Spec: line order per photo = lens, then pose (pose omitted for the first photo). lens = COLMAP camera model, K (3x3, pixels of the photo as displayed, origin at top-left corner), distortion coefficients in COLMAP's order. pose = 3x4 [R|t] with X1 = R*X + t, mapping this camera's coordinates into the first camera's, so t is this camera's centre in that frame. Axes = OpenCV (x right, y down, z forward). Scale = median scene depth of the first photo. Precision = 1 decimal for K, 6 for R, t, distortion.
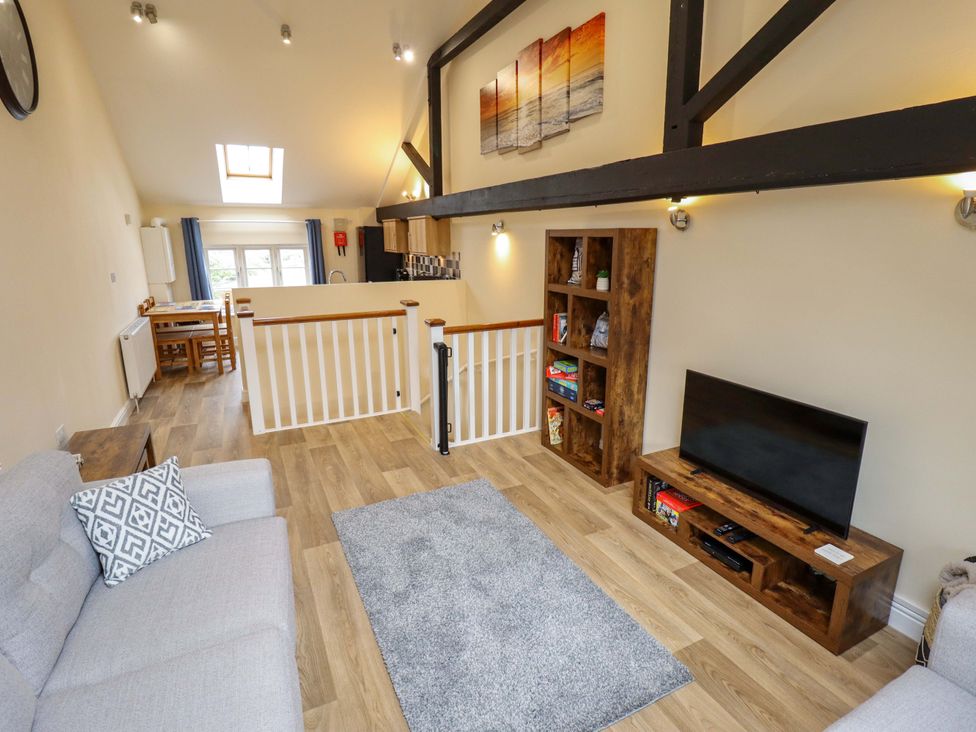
lens RADIAL K [[522.3, 0, 498.7], [0, 522.3, 353.3], [0, 0, 1]] dist [0.031900, -0.019701]
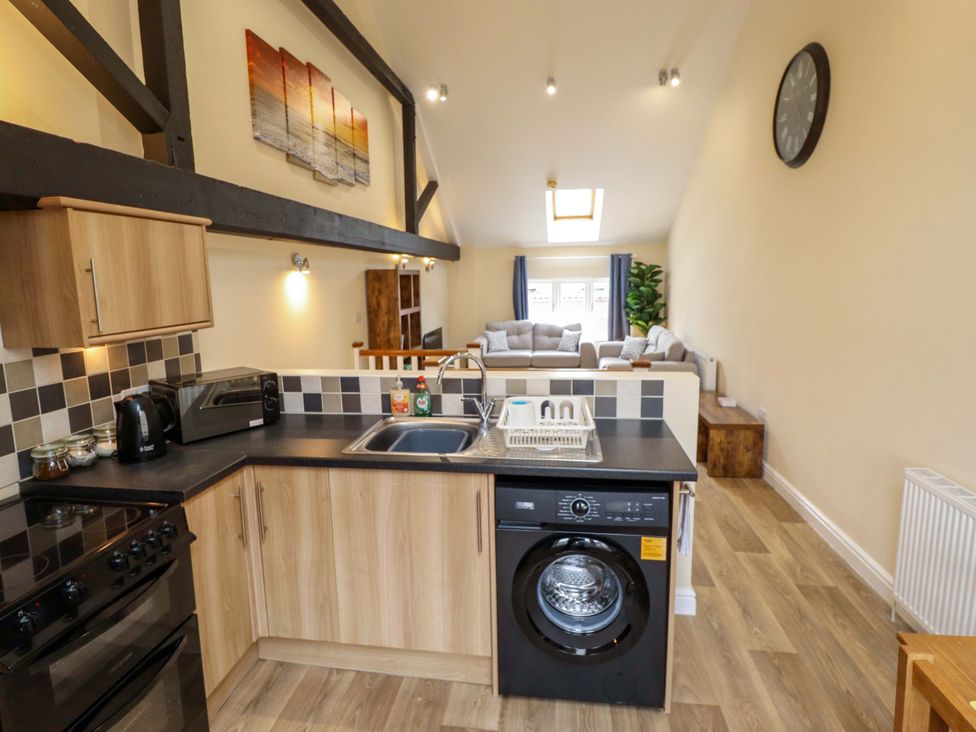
lens RADIAL K [[545.5, 0, 473.1], [0, 545.5, 354.7], [0, 0, 1]] dist [0.024354, -0.000202]
pose [[-0.815950, -0.068324, 0.574071, -0.465237], [0.145606, 0.936695, 0.318437, -0.243374], [-0.559486, 0.343417, -0.754348, 1.097522]]
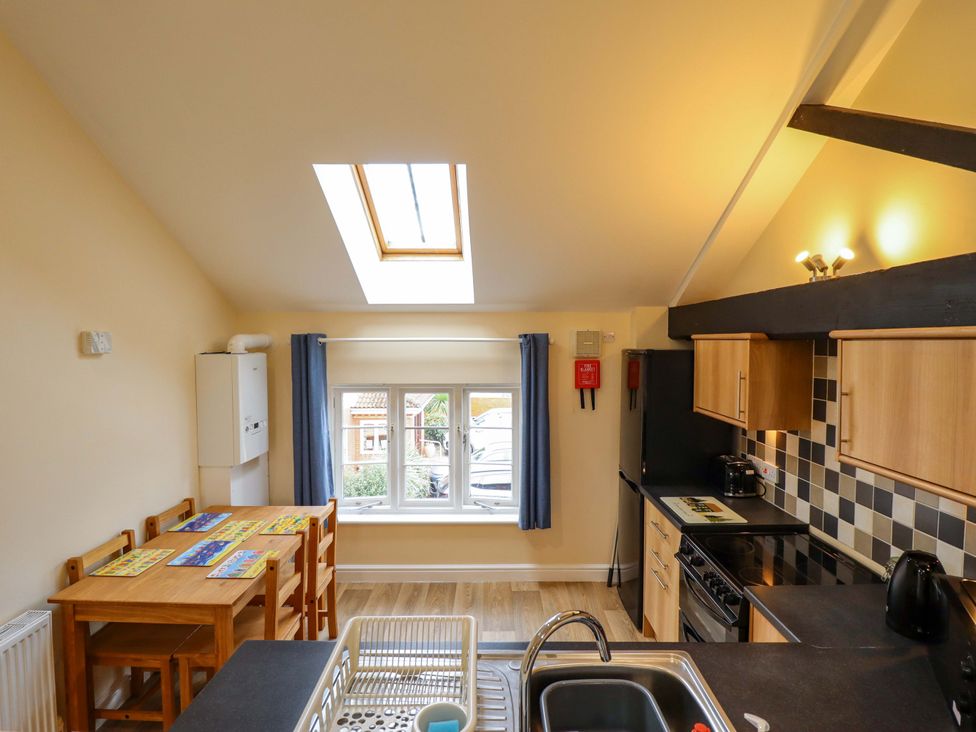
lens RADIAL K [[522.3, 0, 496.1], [0, 522.3, 361.9], [0, 0, 1]] dist [0.031900, -0.019701]
pose [[0.899038, 0.021698, -0.437333, -0.208416], [-0.098476, 0.983205, -0.153658, -0.181106], [0.426654, 0.181211, 0.886075, 0.671044]]
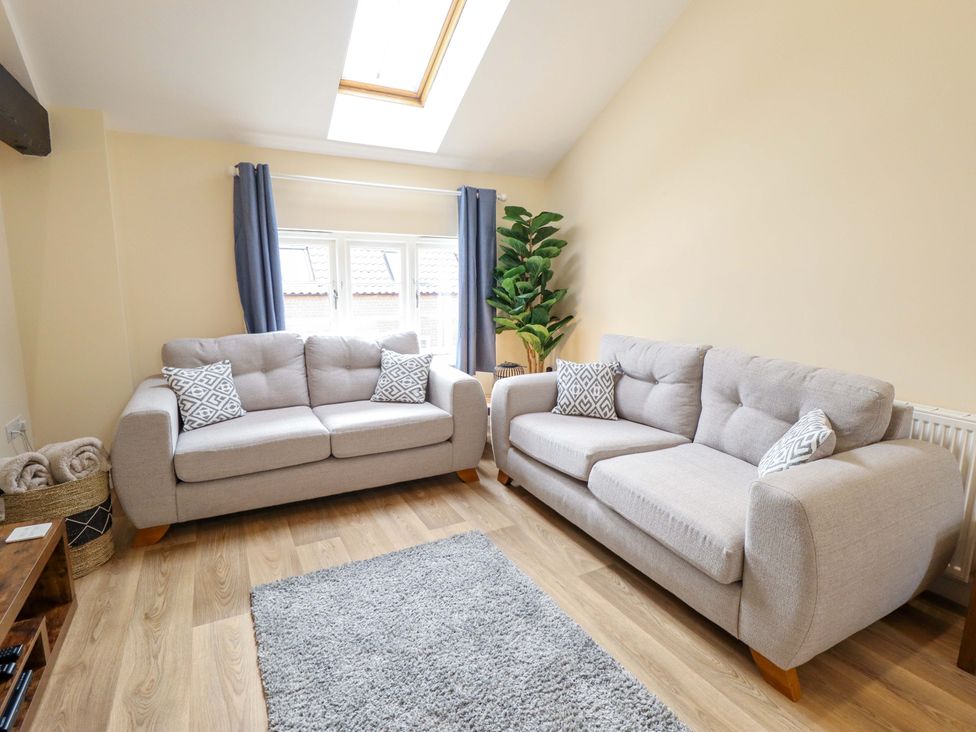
lens RADIAL K [[522.3, 0, 494.1], [0, 522.3, 358.2], [0, 0, 1]] dist [0.031900, -0.019701]
pose [[-0.999315, 0.000217, -0.036997, -0.022086], [-0.013507, 0.928819, 0.370287, -0.060820], [0.034444, 0.370533, -0.928180, 0.525570]]
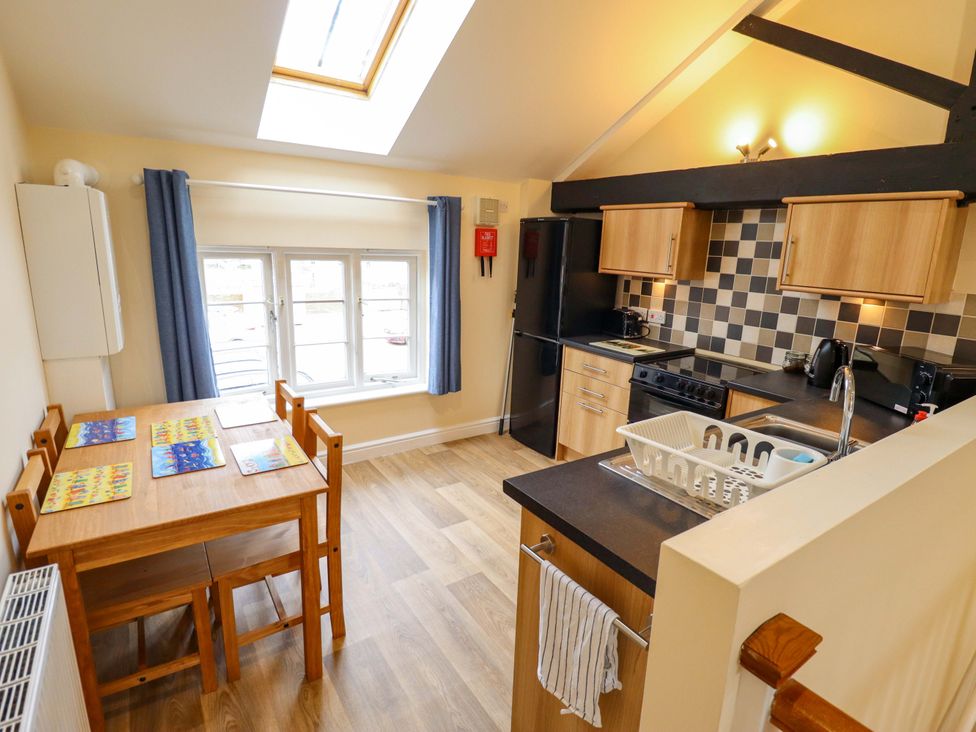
lens RADIAL K [[522.3, 0, 504.4], [0, 522.3, 355.3], [0, 0, 1]] dist [0.031900, -0.019701]
pose [[0.985855, 0.007123, 0.167450, -0.442538], [-0.006875, 0.999974, -0.002060, -0.137895], [-0.167460, 0.000879, 0.985878, 0.638253]]
